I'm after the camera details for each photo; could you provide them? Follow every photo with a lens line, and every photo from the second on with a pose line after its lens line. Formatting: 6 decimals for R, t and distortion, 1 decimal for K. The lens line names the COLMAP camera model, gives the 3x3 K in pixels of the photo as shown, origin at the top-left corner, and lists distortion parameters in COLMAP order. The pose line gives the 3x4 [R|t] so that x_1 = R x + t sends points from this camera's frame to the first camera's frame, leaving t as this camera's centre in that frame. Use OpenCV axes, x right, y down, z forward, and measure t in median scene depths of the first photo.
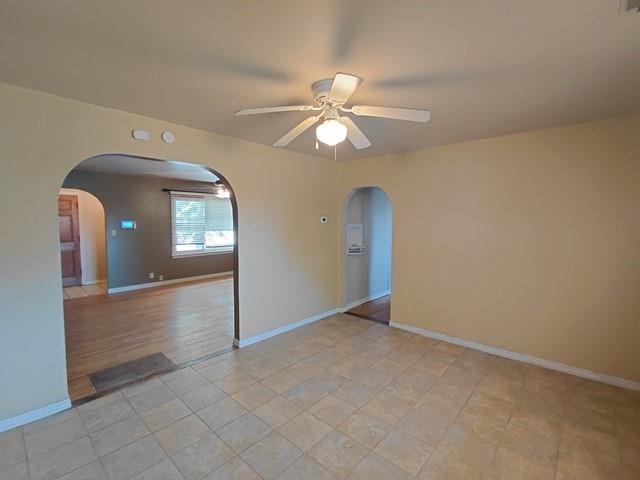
lens RADIAL K [[296.8, 0, 323.1], [0, 296.8, 241.8], [0, 0, 1]] dist [-0.002613, -0.000271]
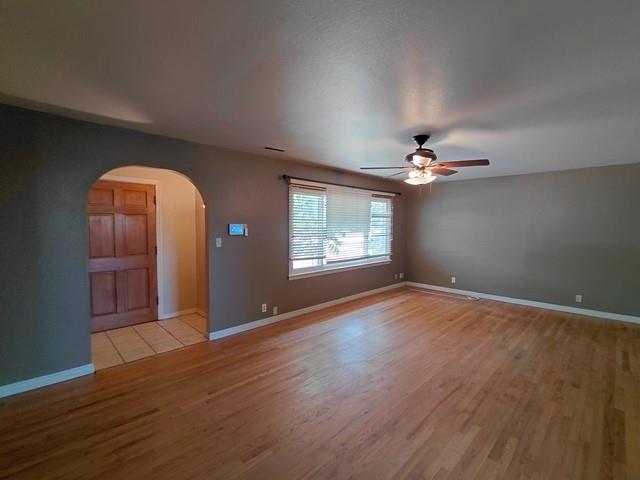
lens RADIAL K [[296.8, 0, 316.2], [0, 296.8, 236.0], [0, 0, 1]] dist [-0.002613, -0.000271]
pose [[0.998886, 0.007993, -0.046510, -0.430735], [-0.009315, 0.999557, -0.028277, -0.025571], [0.046263, 0.028679, 0.998518, 0.348287]]
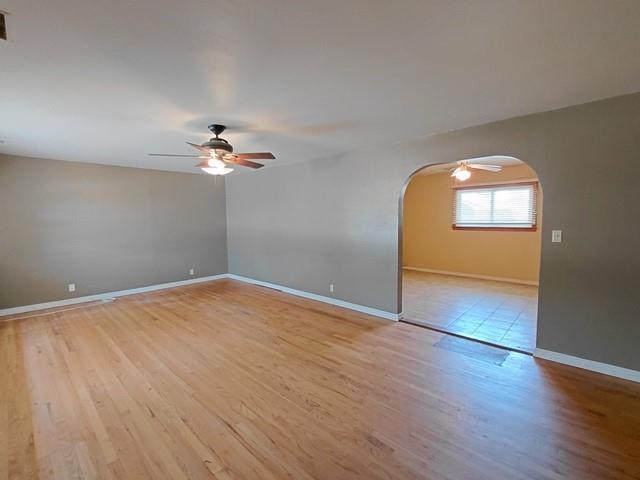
lens RADIAL K [[296.8, 0, 320.1], [0, 296.8, 239.7], [0, 0, 1]] dist [-0.002613, -0.000271]
pose [[0.013556, -0.082211, 0.996523, -0.769786], [0.084594, 0.993136, 0.080781, -0.045541], [-0.996323, 0.083205, 0.020418, 0.673159]]
